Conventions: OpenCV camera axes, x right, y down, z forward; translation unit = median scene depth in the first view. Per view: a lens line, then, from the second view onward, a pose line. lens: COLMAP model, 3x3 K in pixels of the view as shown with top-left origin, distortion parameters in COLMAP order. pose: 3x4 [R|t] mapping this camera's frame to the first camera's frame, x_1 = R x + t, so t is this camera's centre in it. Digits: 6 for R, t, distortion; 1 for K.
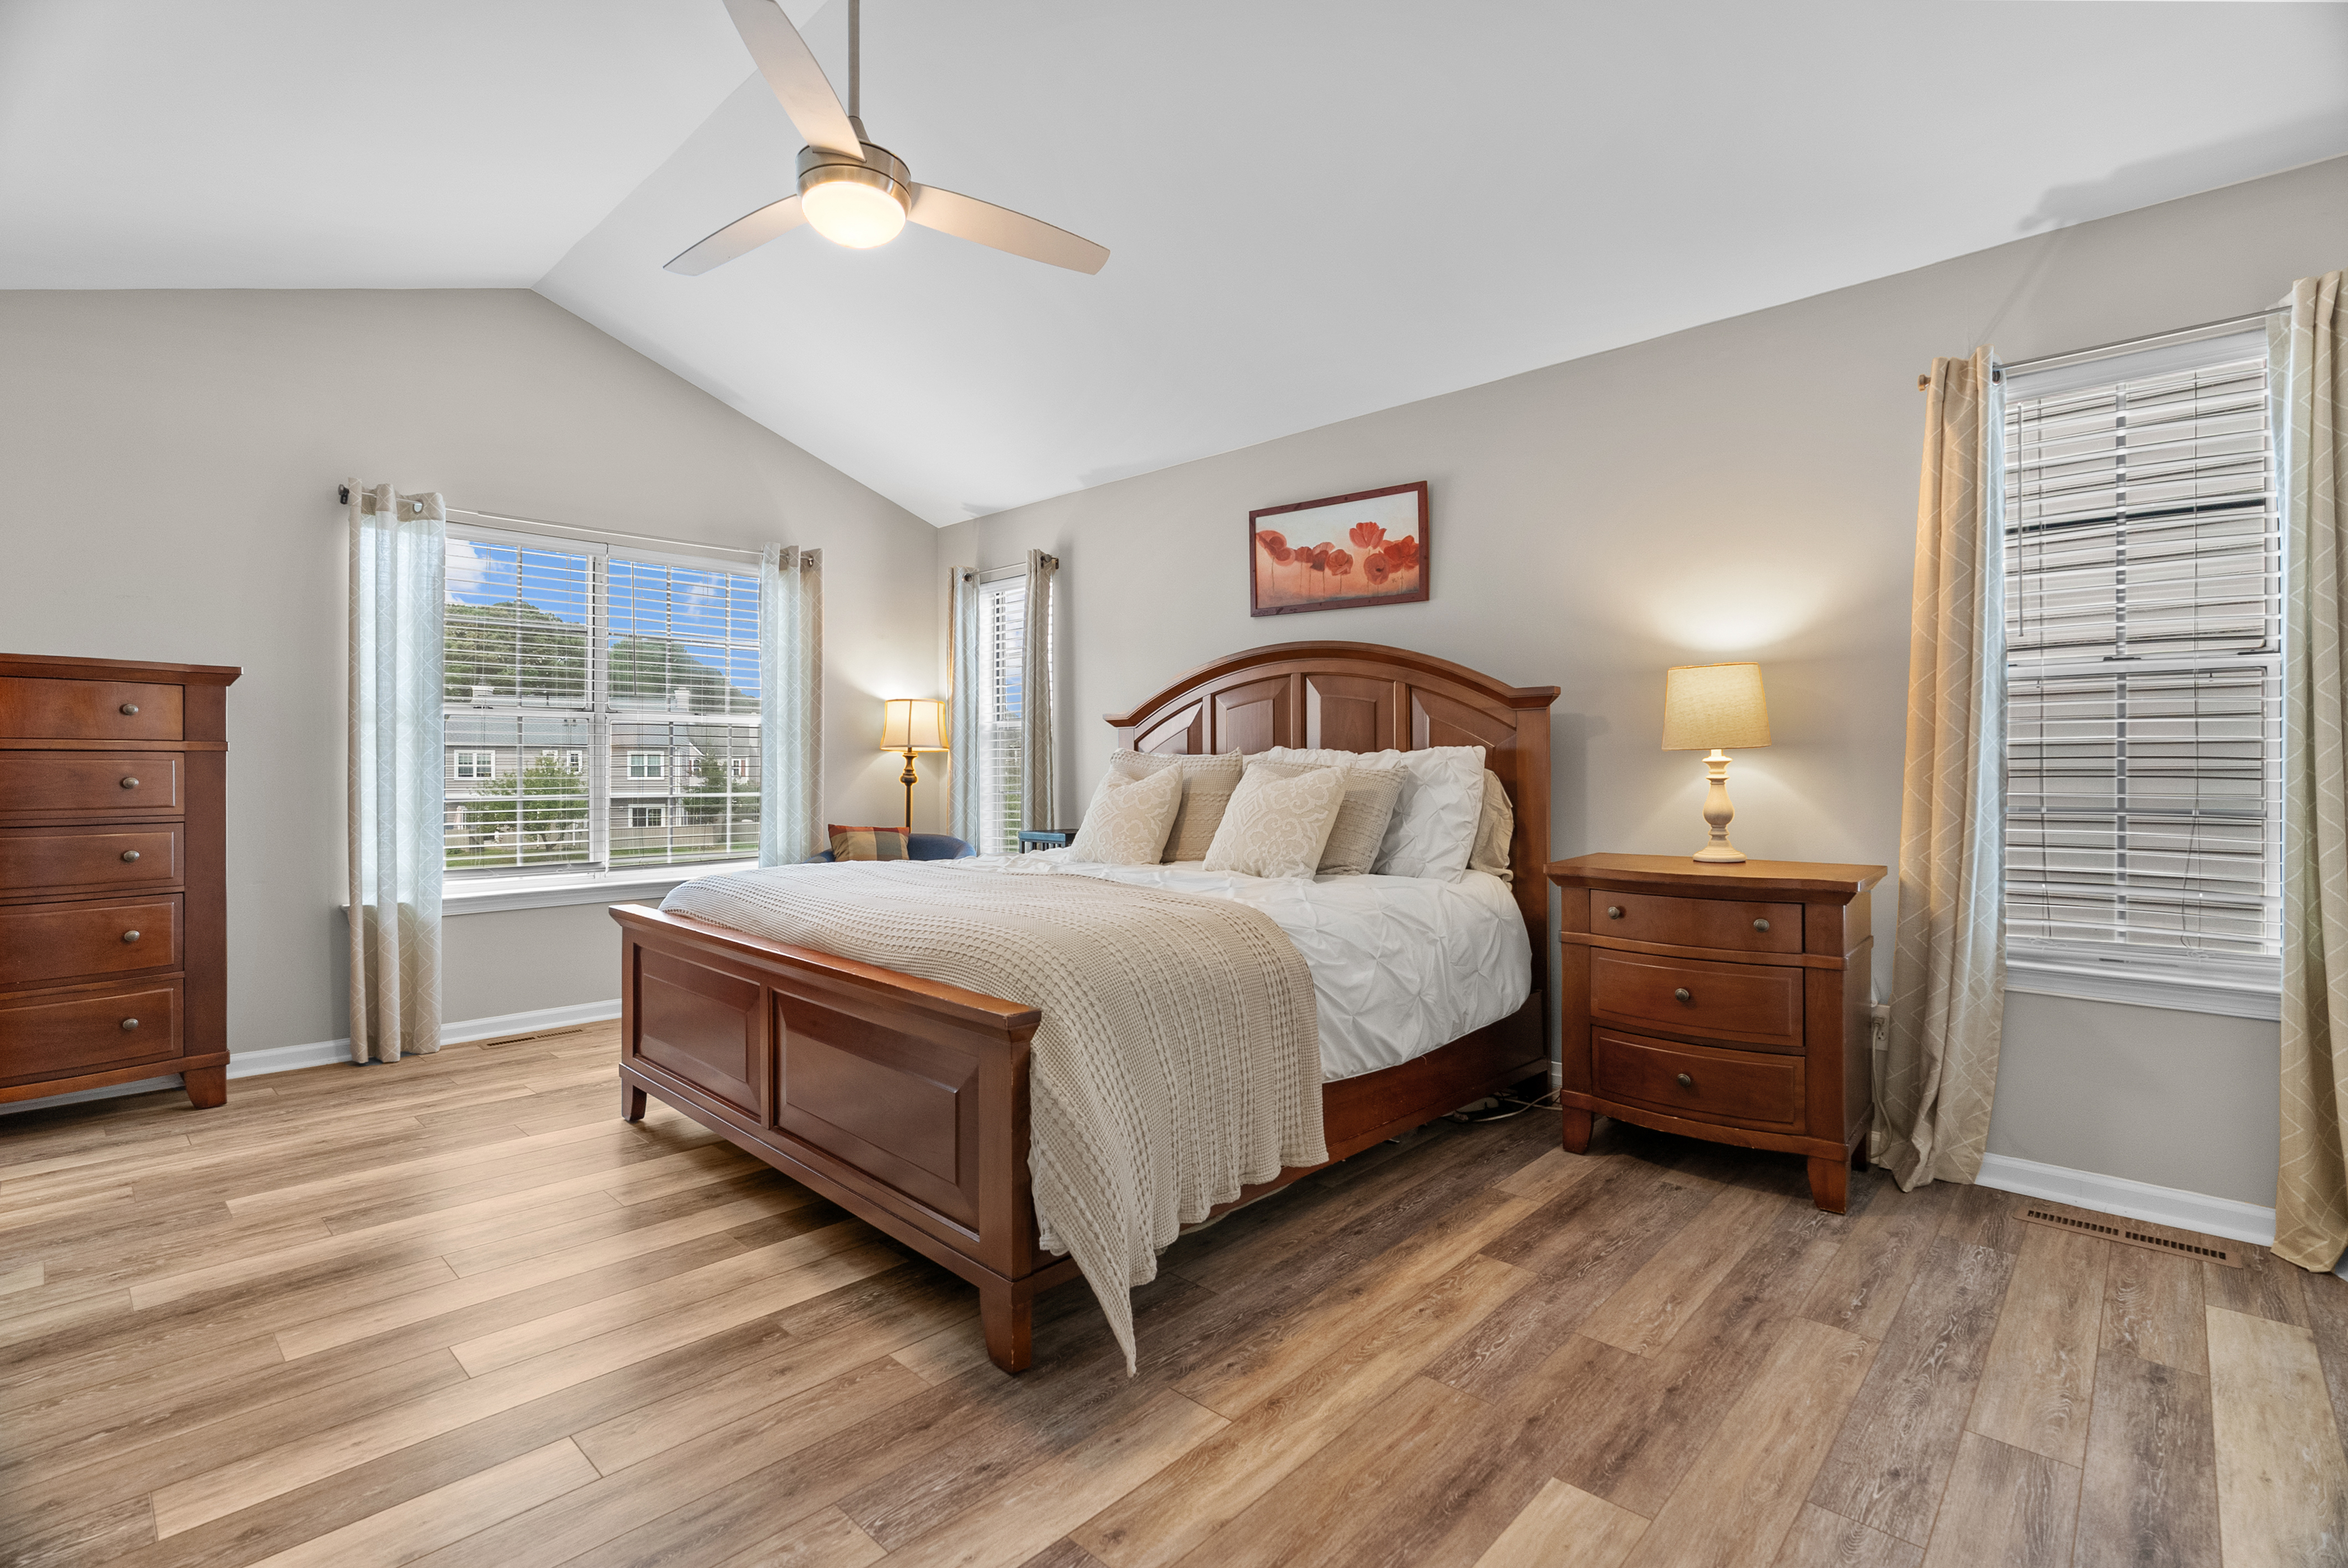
lens RADIAL K [[1071.2, 0, 1171.7], [0, 1071.2, 769.0], [0, 0, 1]] dist [-0.002098, 0.000179]
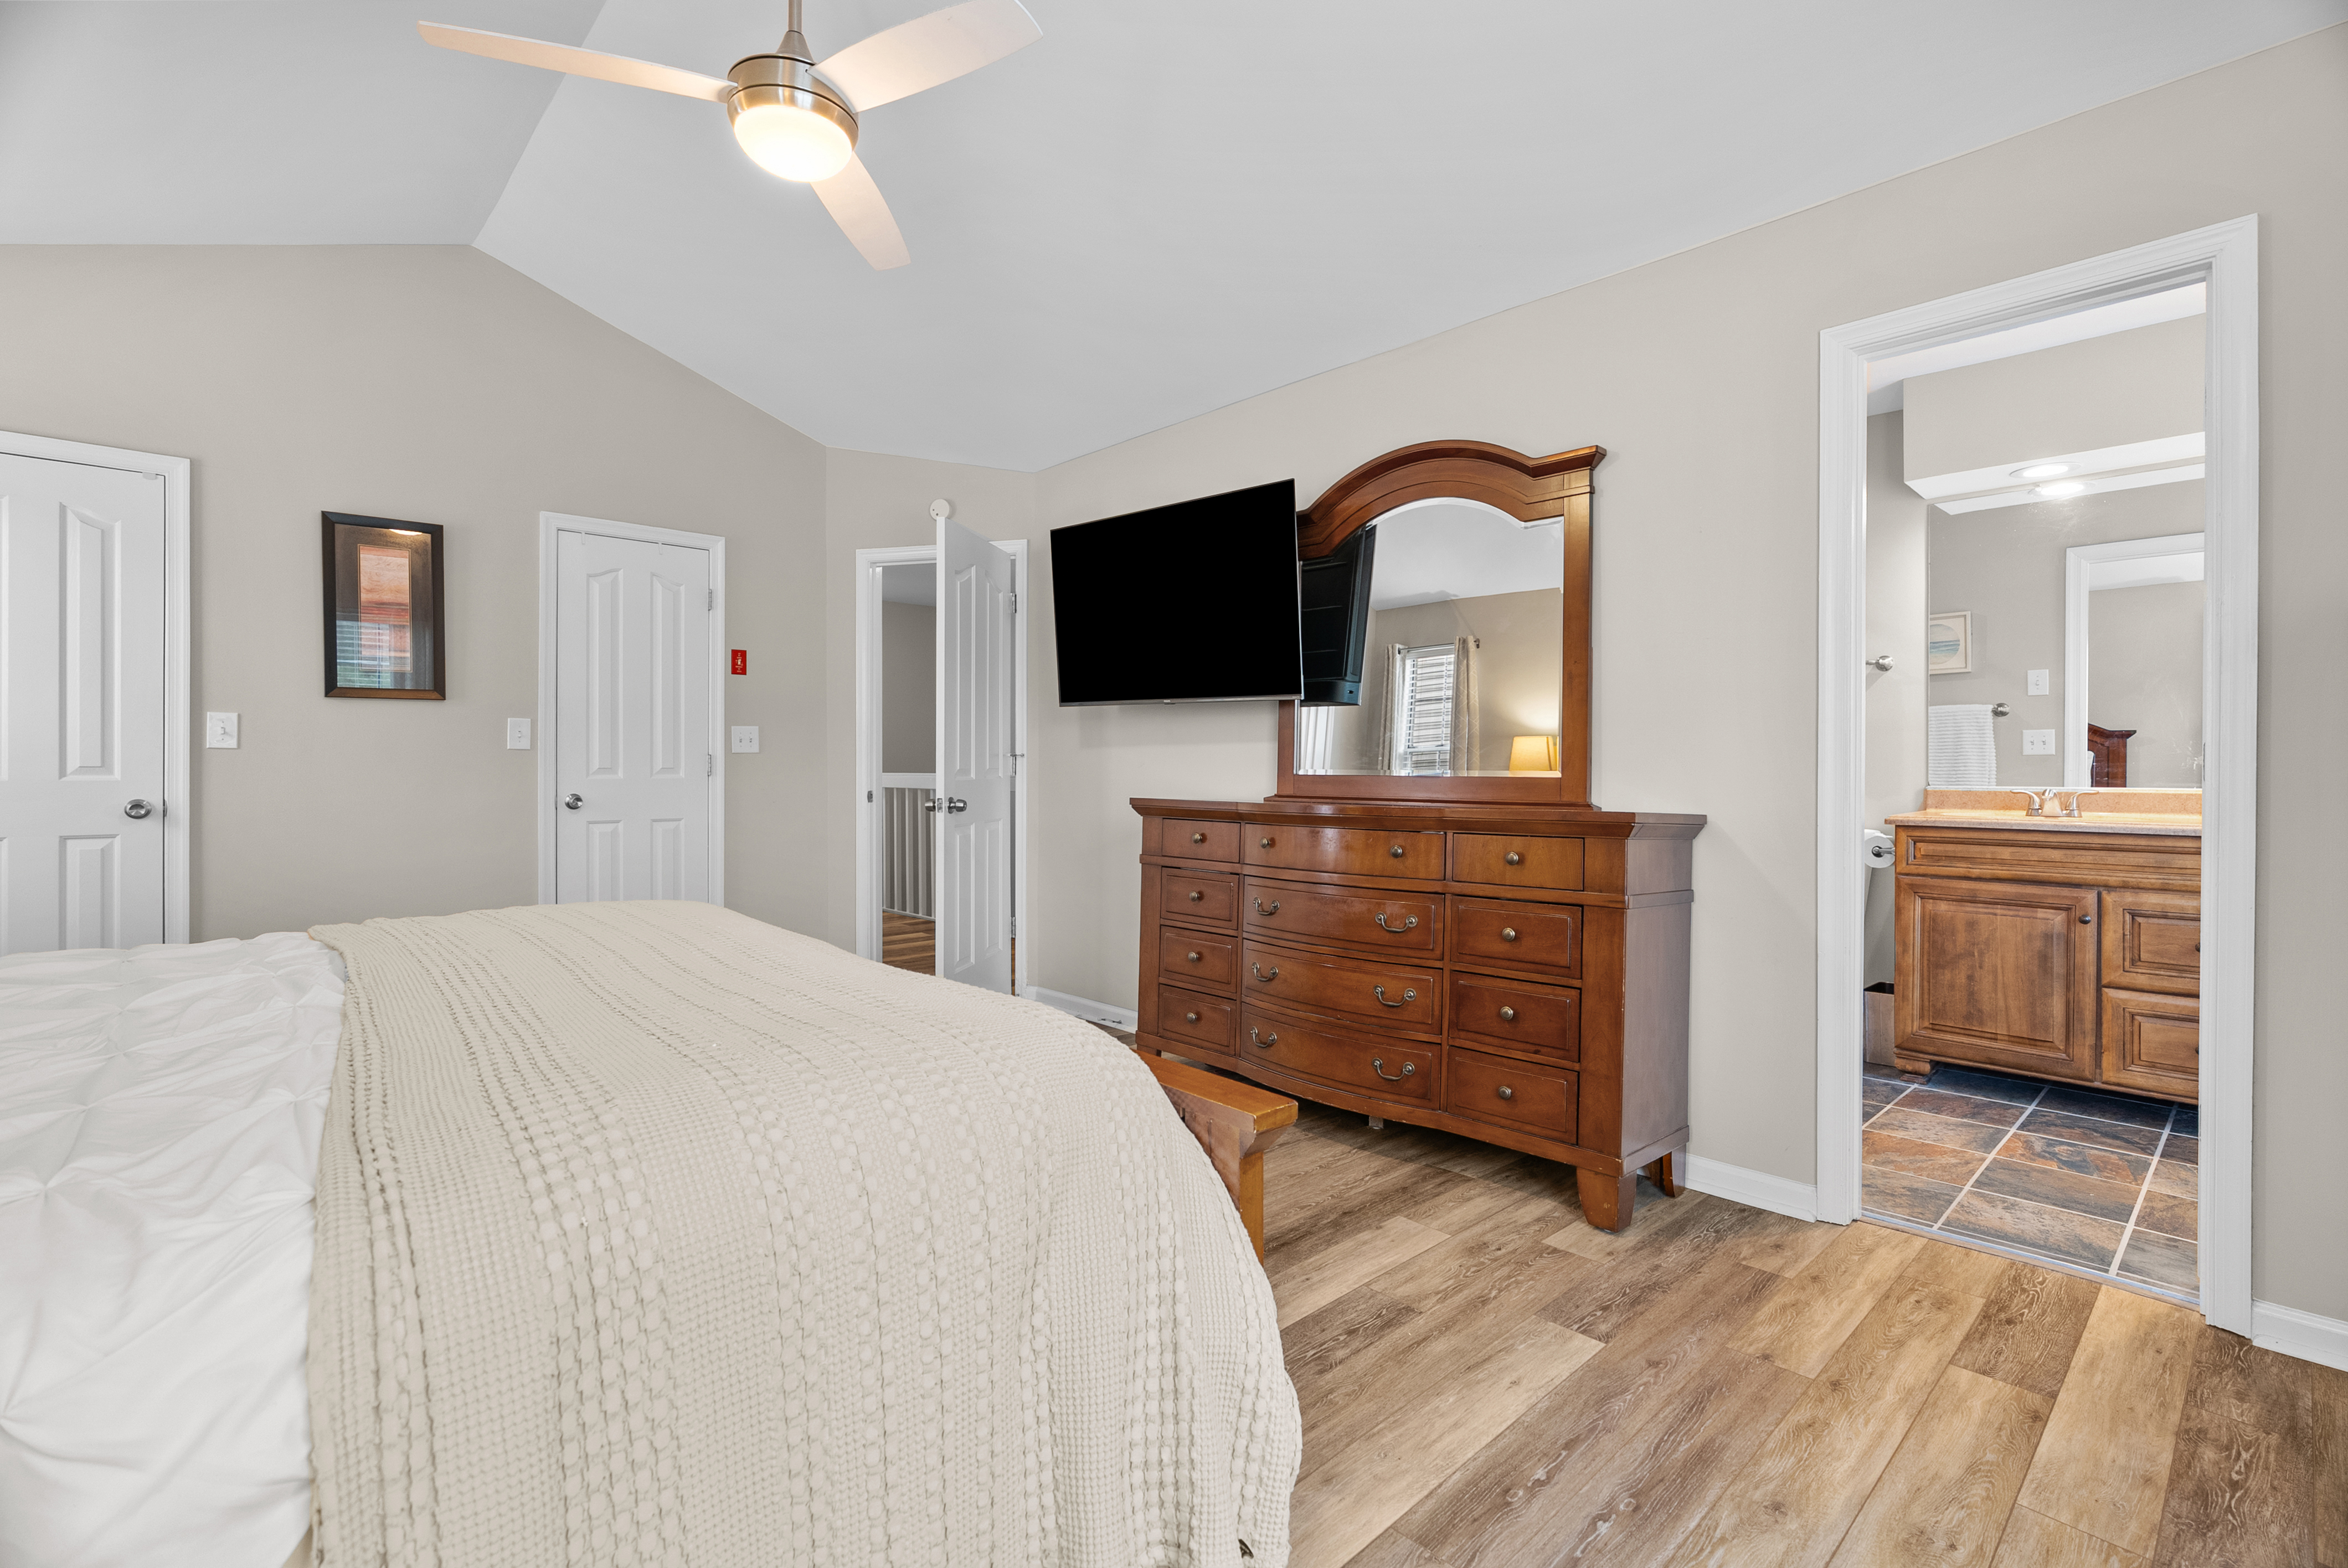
lens RADIAL K [[1071.2, 0, 1171.7], [0, 1071.2, 769.0], [0, 0, 1]] dist [-0.002098, 0.000179]
pose [[-0.997820, -0.000969, 0.065985, -0.561673], [-0.000635, 0.999987, 0.005076, 0.003255], [-0.065989, 0.005023, -0.997808, 1.553517]]
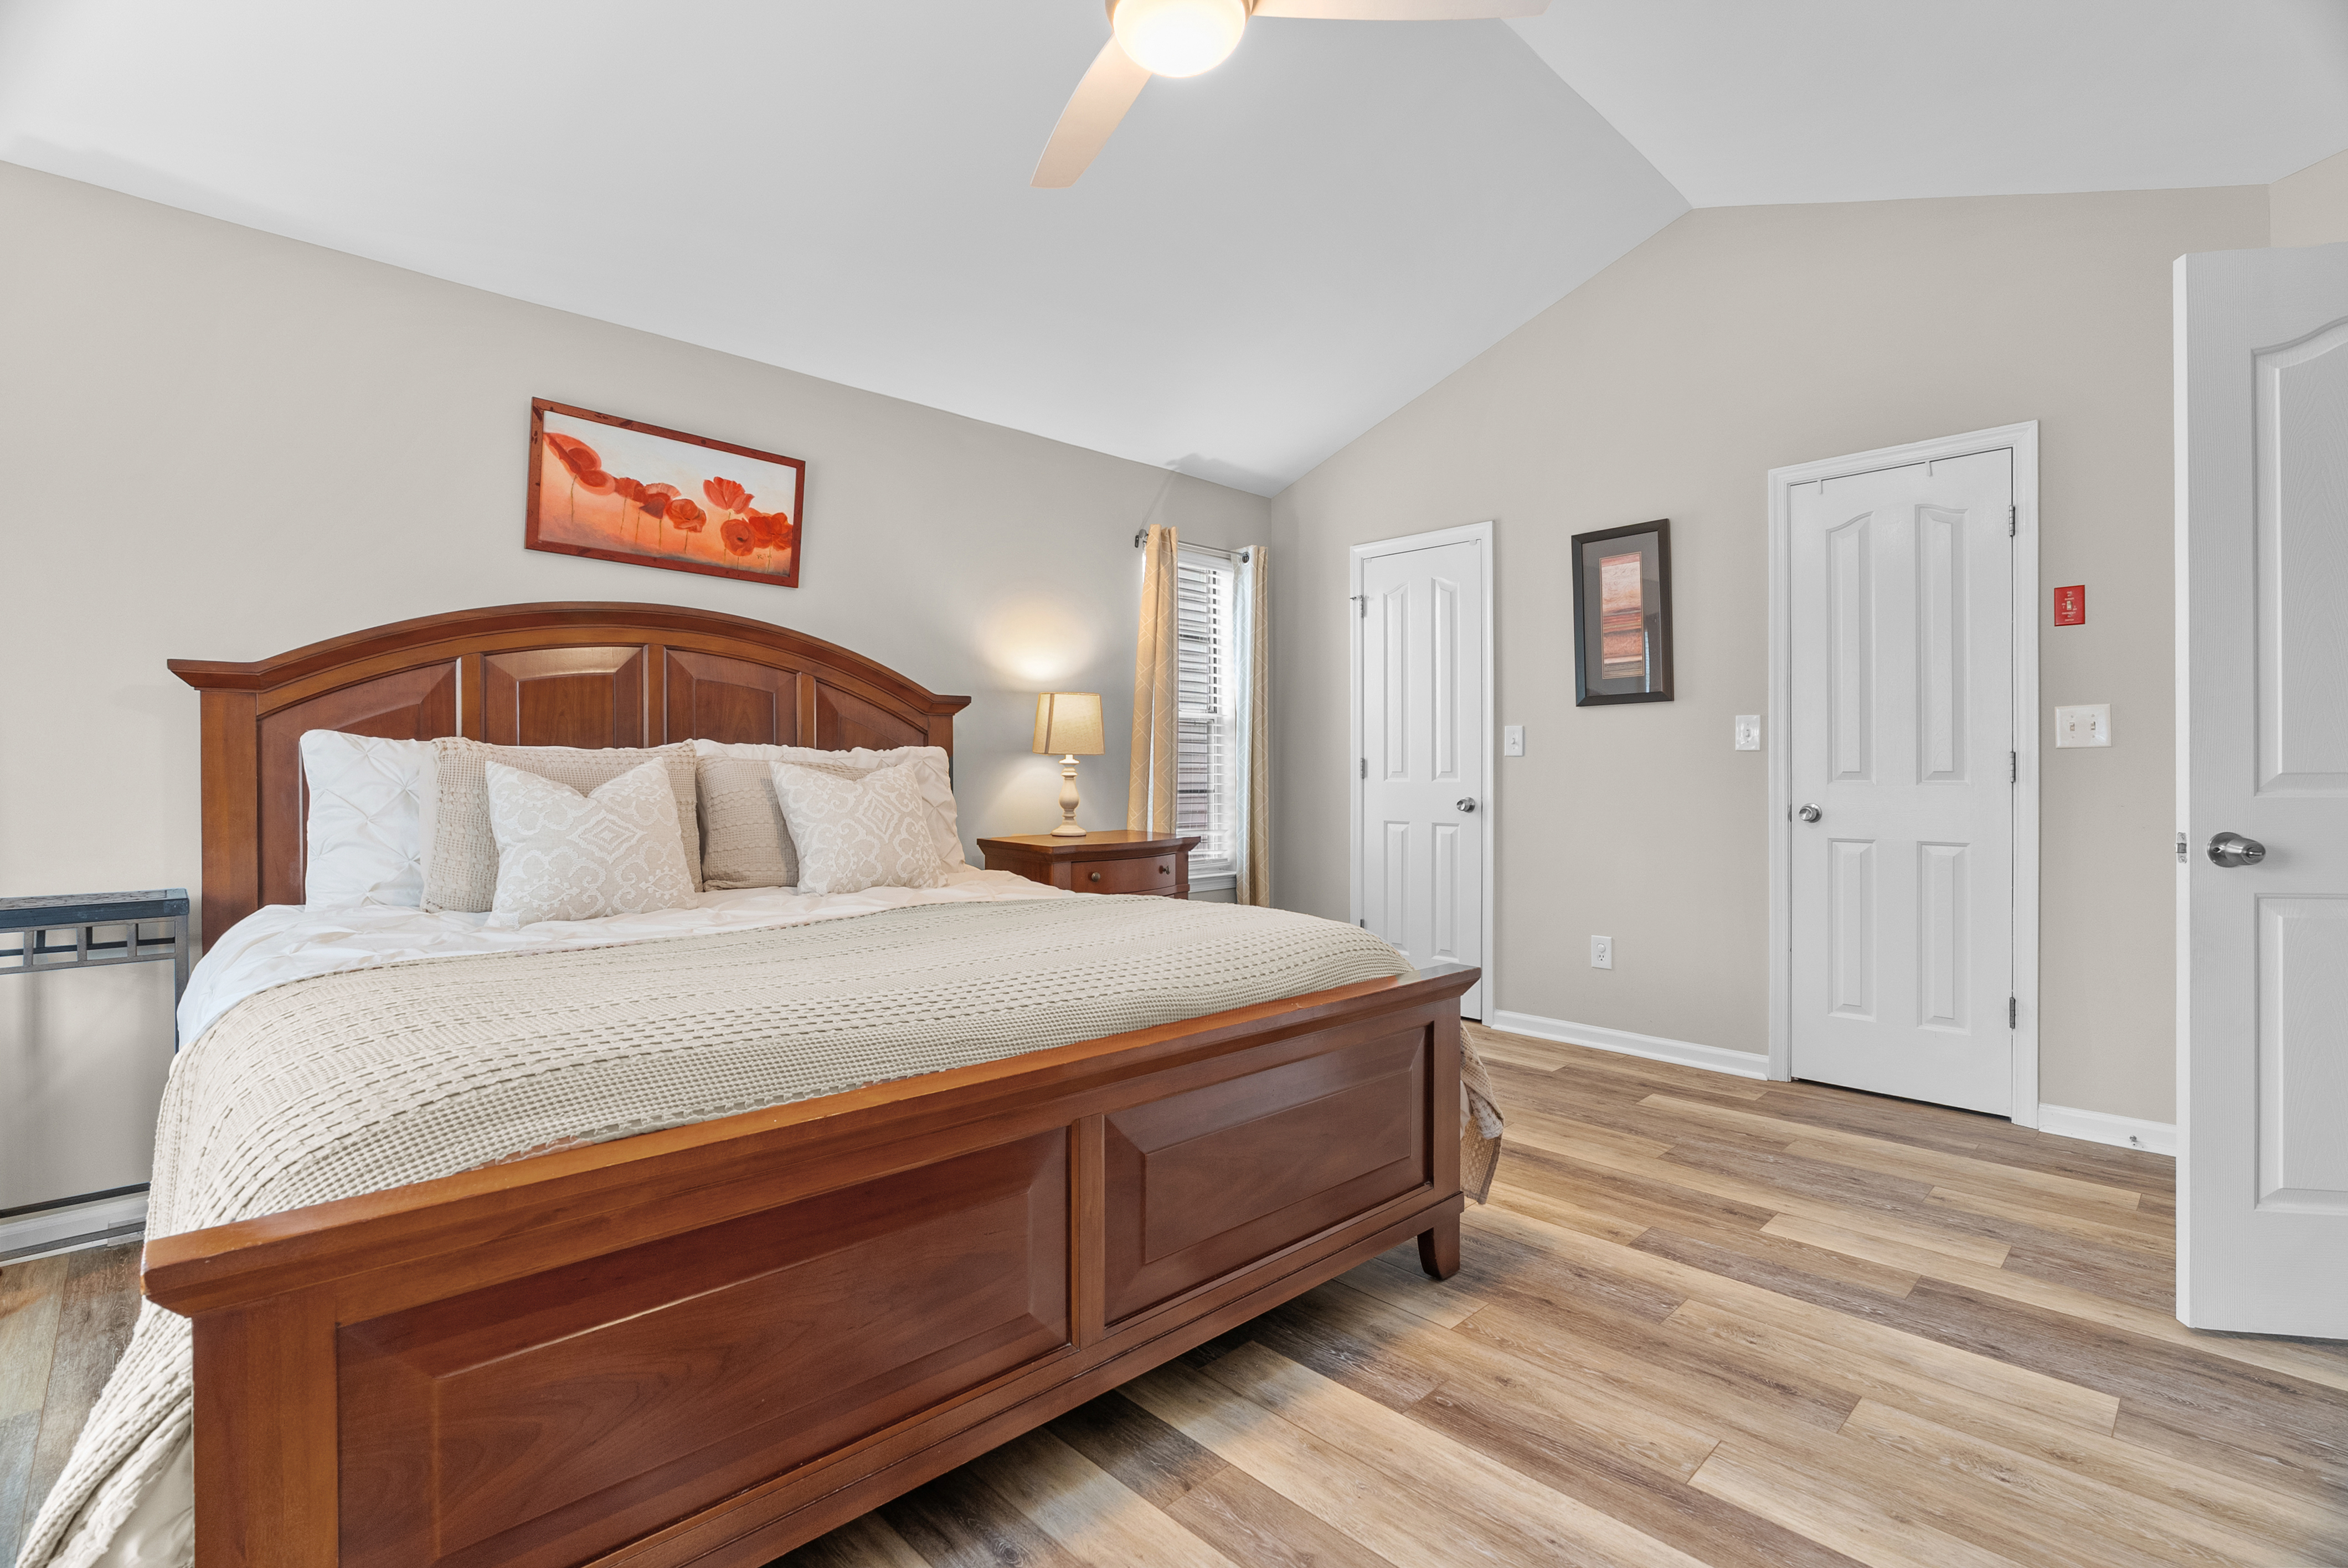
lens RADIAL K [[1071.2, 0, 1171.7], [0, 1071.2, 769.0], [0, 0, 1]] dist [-0.002098, 0.000179]
pose [[0.047225, 0.004191, 0.998875, -0.868686], [0.005509, 0.999975, -0.004456, 0.008101], [-0.998869, 0.005714, 0.047200, 0.807673]]
